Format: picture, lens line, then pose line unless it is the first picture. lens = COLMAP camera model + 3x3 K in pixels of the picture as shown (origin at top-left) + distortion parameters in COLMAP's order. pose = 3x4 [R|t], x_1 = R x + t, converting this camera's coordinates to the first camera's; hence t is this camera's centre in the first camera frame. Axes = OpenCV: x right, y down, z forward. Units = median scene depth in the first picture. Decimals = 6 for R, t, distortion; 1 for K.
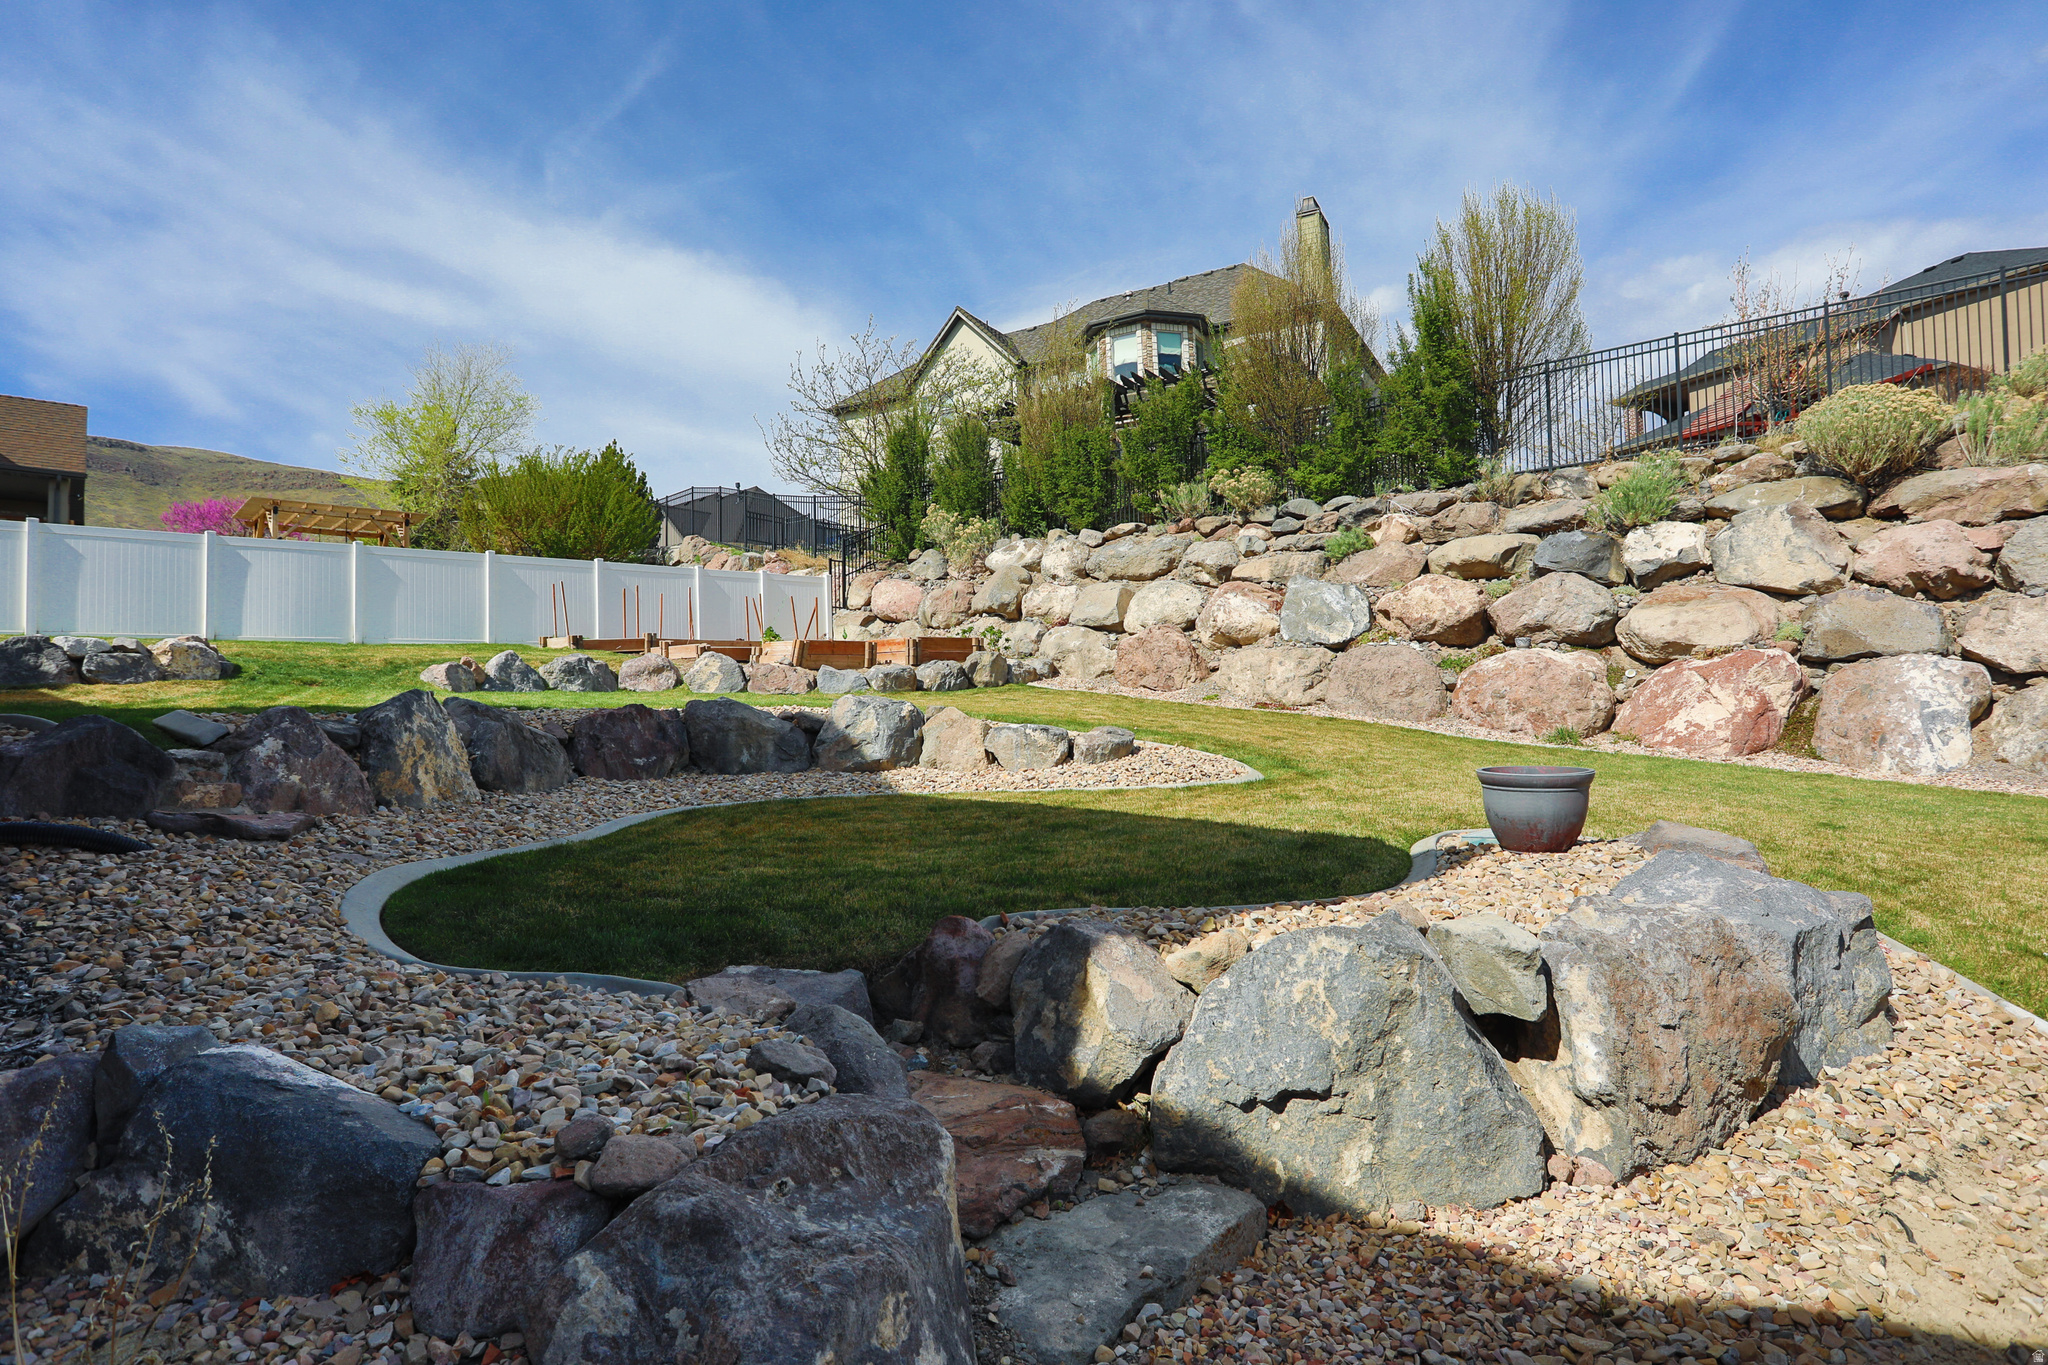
lens RADIAL K [[1088.4, 0, 1024.0], [0, 1088.4, 682.5], [0, 0, 1]] dist [-0.089590, 0.047544]
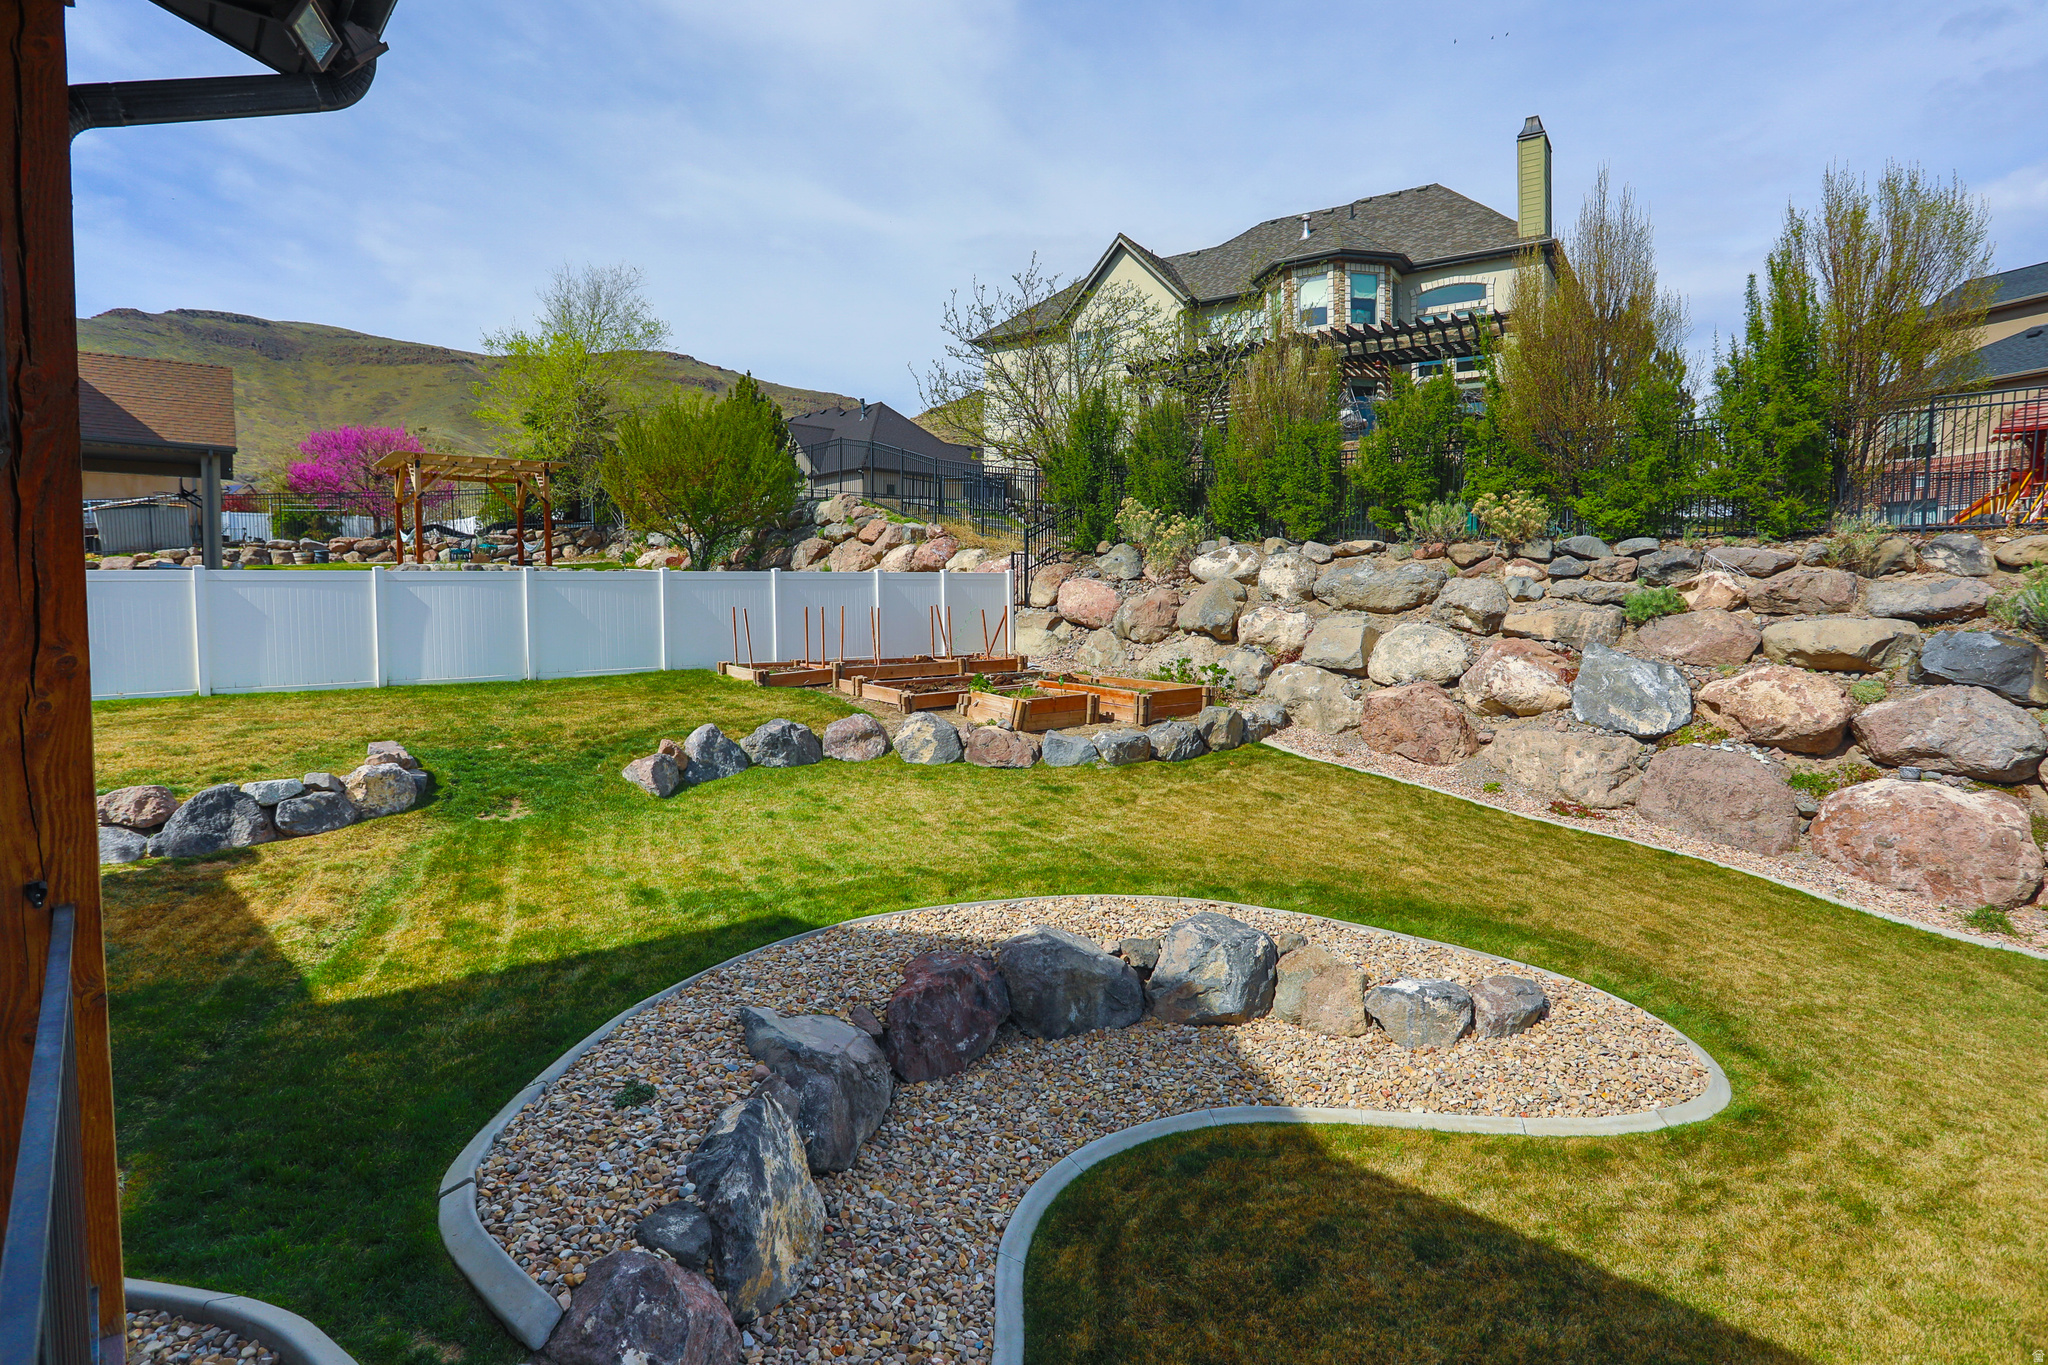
lens RADIAL K [[1078.1, 0, 1025.2], [0, 1078.1, 673.3], [0, 0, 1]] dist [-0.074427, 0.033138]
pose [[0.996438, 0.031522, -0.078214, -0.127476], [-0.023395, 0.994434, 0.102728, -0.143807], [0.081017, -0.100532, 0.991630, 0.117502]]
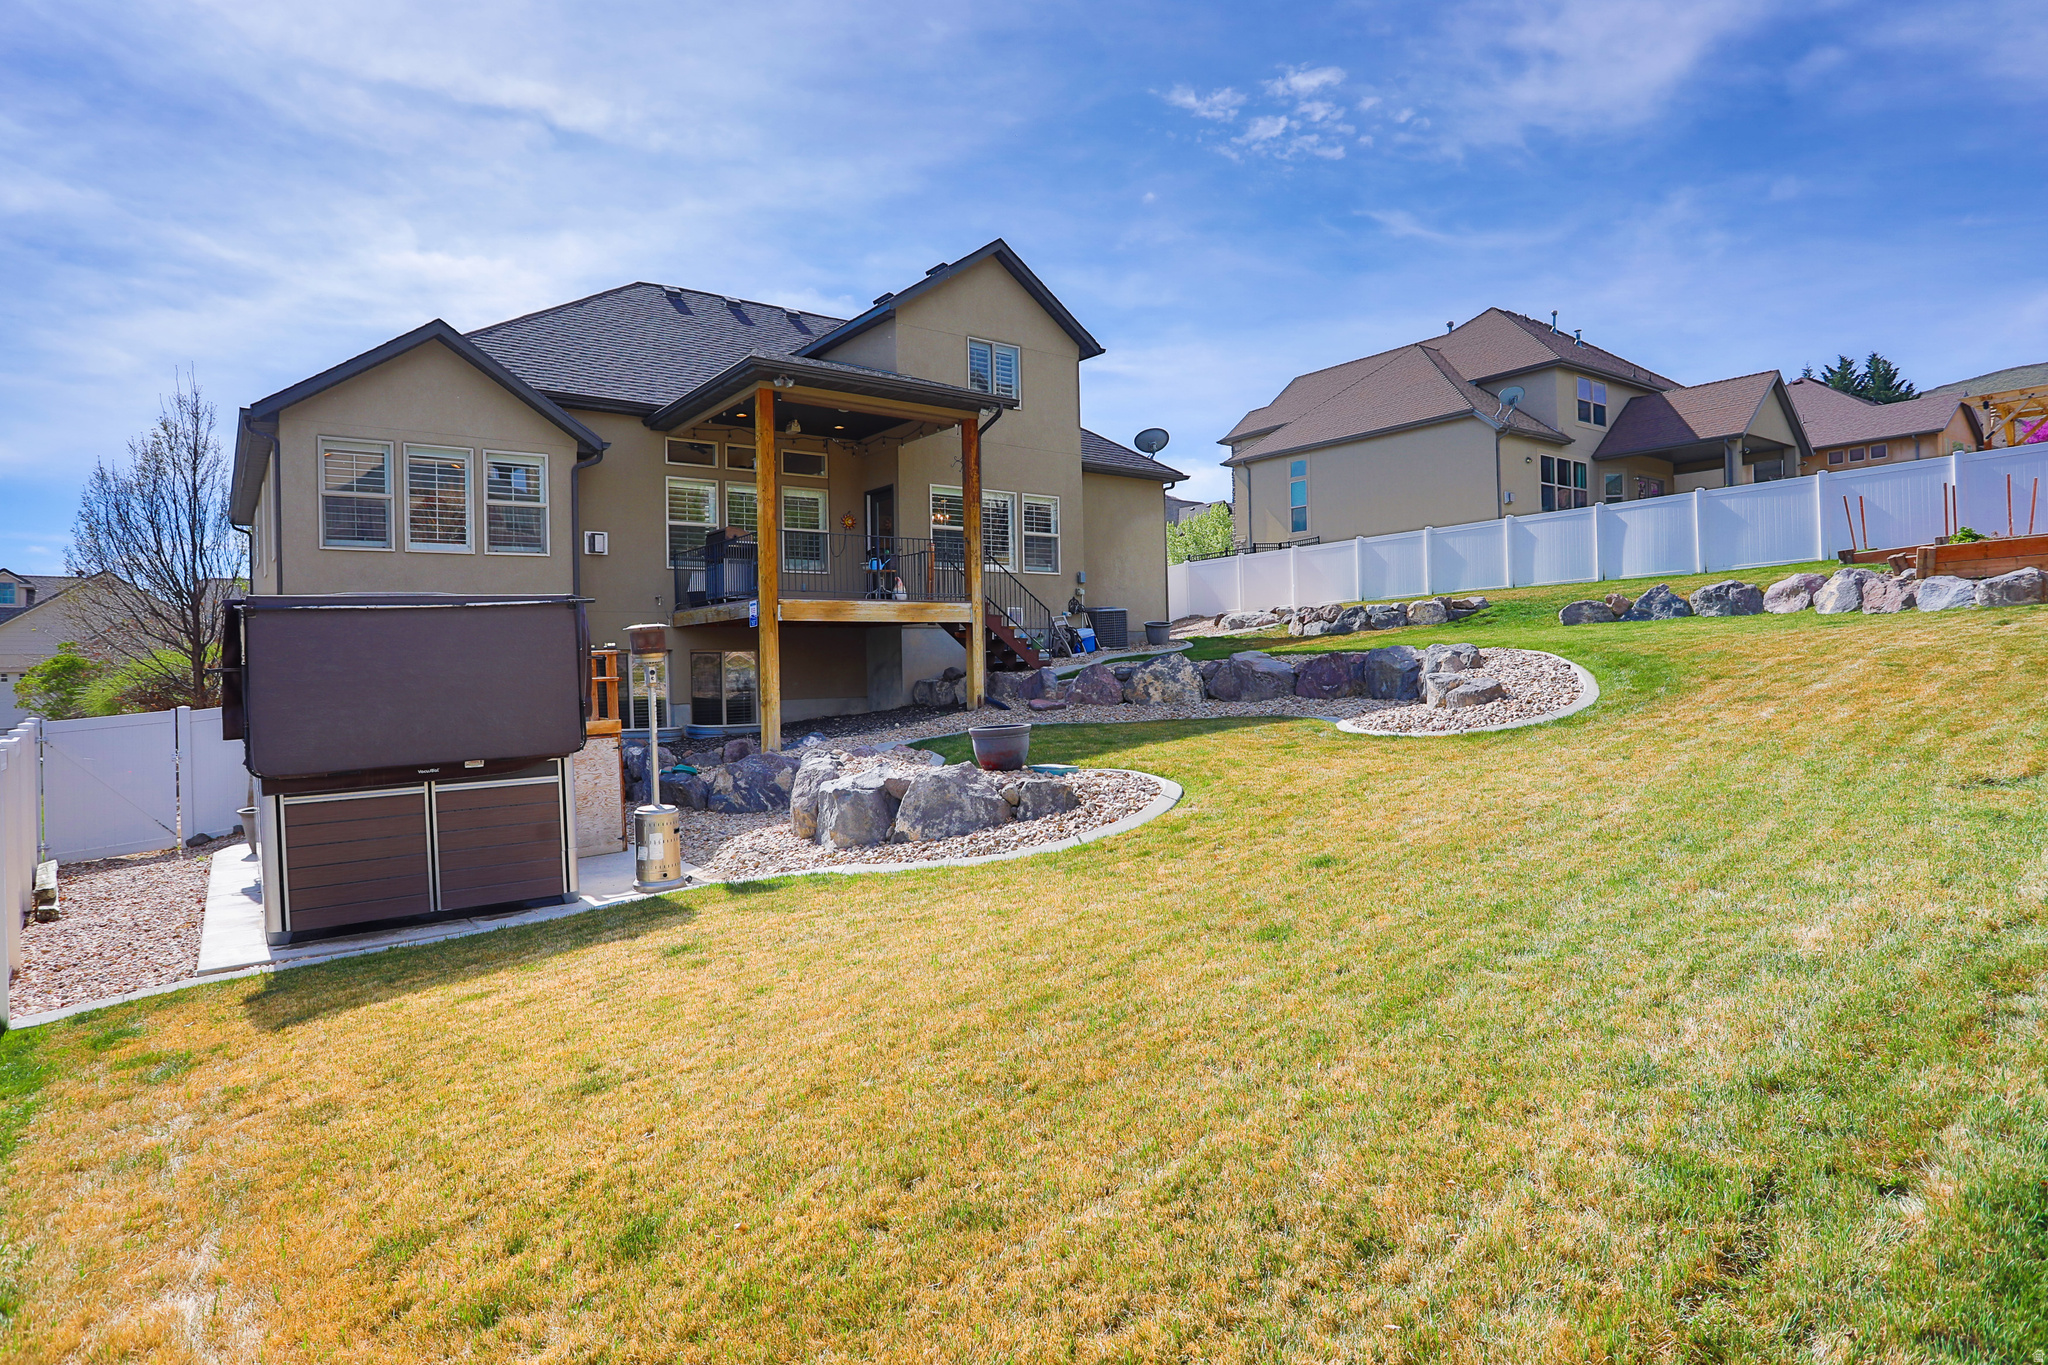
lens RADIAL K [[1078.1, 0, 1025.2], [0, 1078.1, 673.3], [0, 0, 1]] dist [-0.074427, 0.033138]
pose [[-0.122397, 0.044865, -0.991467, 0.640507], [0.071079, 0.996809, 0.036332, -0.019396], [0.989933, -0.066026, -0.125195, 0.378315]]
